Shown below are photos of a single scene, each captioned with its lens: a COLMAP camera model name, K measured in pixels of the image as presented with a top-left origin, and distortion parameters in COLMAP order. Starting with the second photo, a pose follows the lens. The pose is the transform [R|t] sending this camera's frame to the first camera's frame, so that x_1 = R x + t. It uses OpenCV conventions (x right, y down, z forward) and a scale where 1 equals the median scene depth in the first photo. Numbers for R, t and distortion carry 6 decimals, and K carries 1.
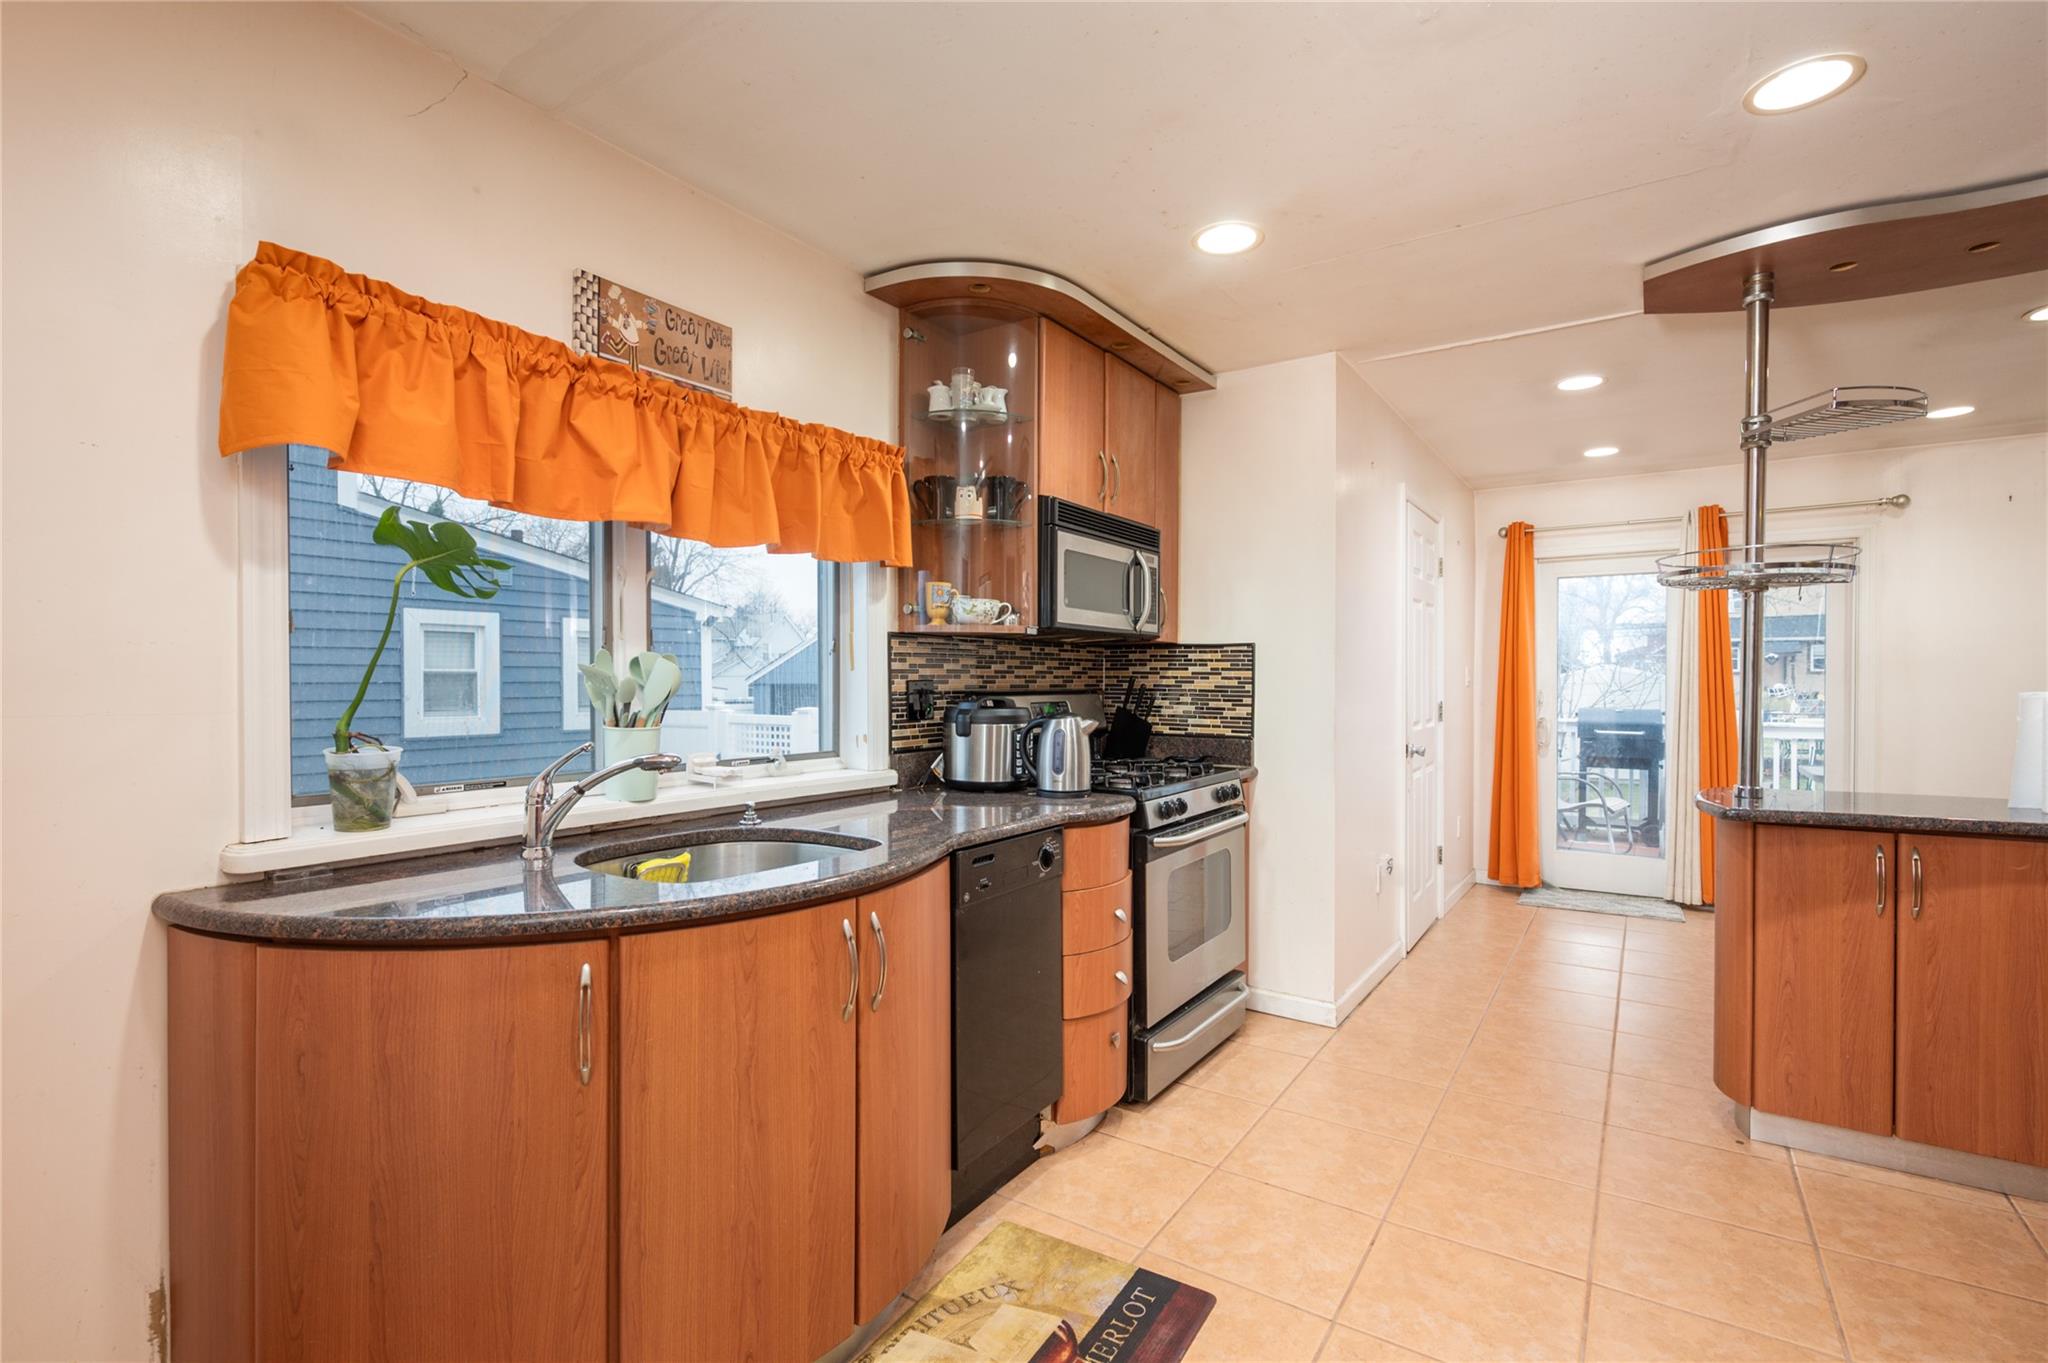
lens RADIAL K [[939.9, 0, 1033.6], [0, 939.9, 689.2], [0, 0, 1]] dist [-0.002685, 0.002032]
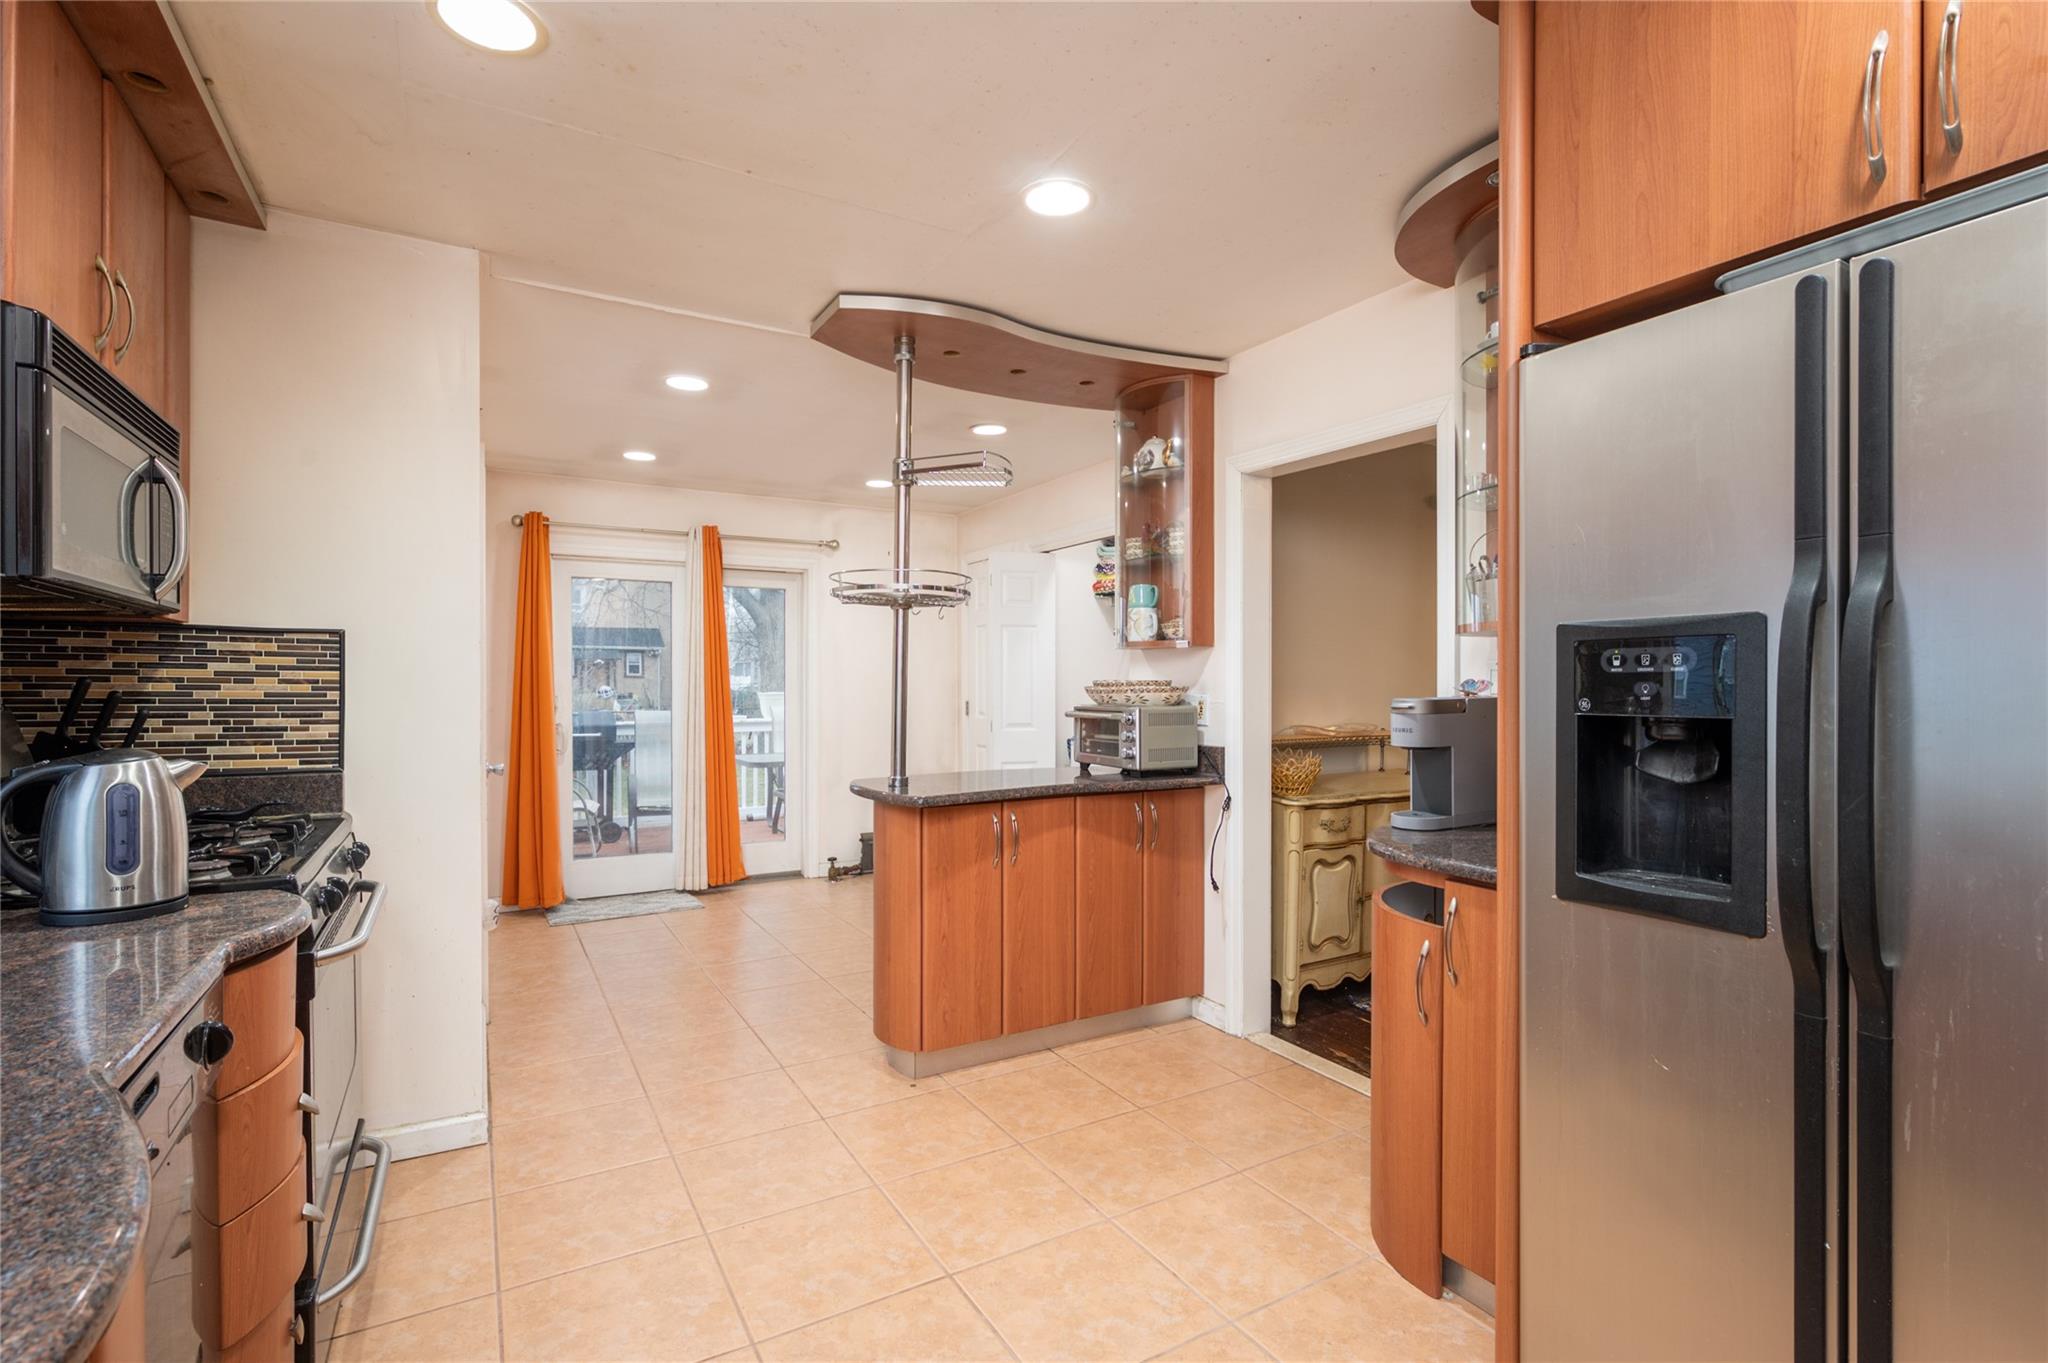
lens RADIAL K [[939.9, 0, 1028.2], [0, 939.9, 687.4], [0, 0, 1]] dist [-0.002685, 0.002032]
pose [[0.443760, -0.003614, 0.896138, -0.159529], [0.008087, 0.999967, 0.000028, -0.003730], [-0.896109, 0.007235, 0.443775, 0.263163]]
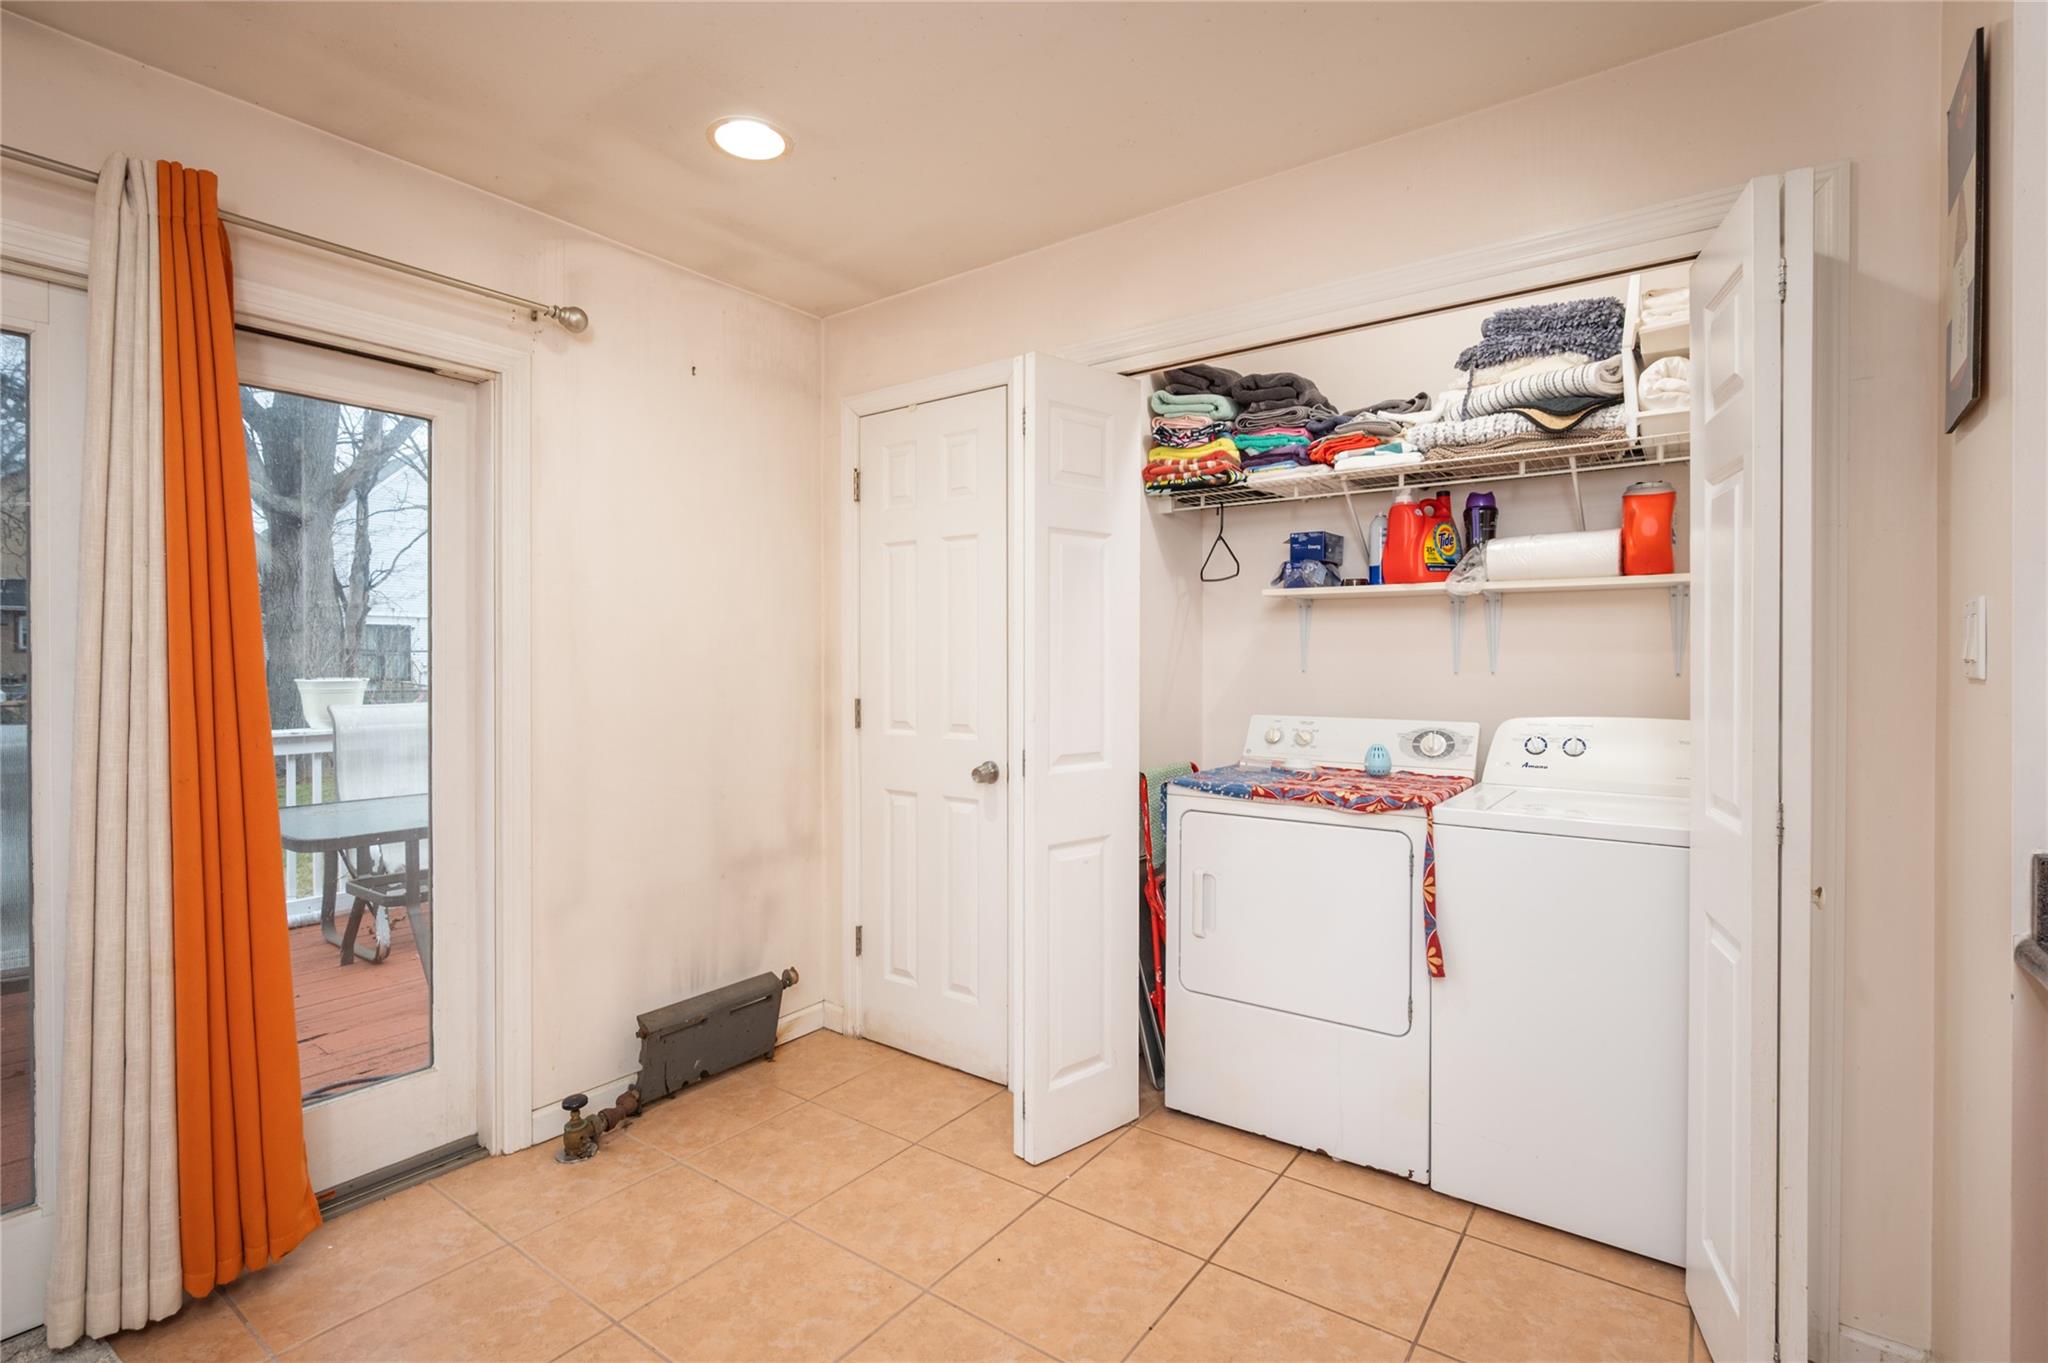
lens RADIAL K [[939.9, 0, 1017.9], [0, 939.9, 671.4], [0, 0, 1]] dist [-0.002685, 0.002032]
pose [[0.055555, -0.007555, 0.998427, 0.574538], [0.006401, 0.999954, 0.007211, -0.010055], [-0.998435, 0.005990, 0.055601, 1.005651]]
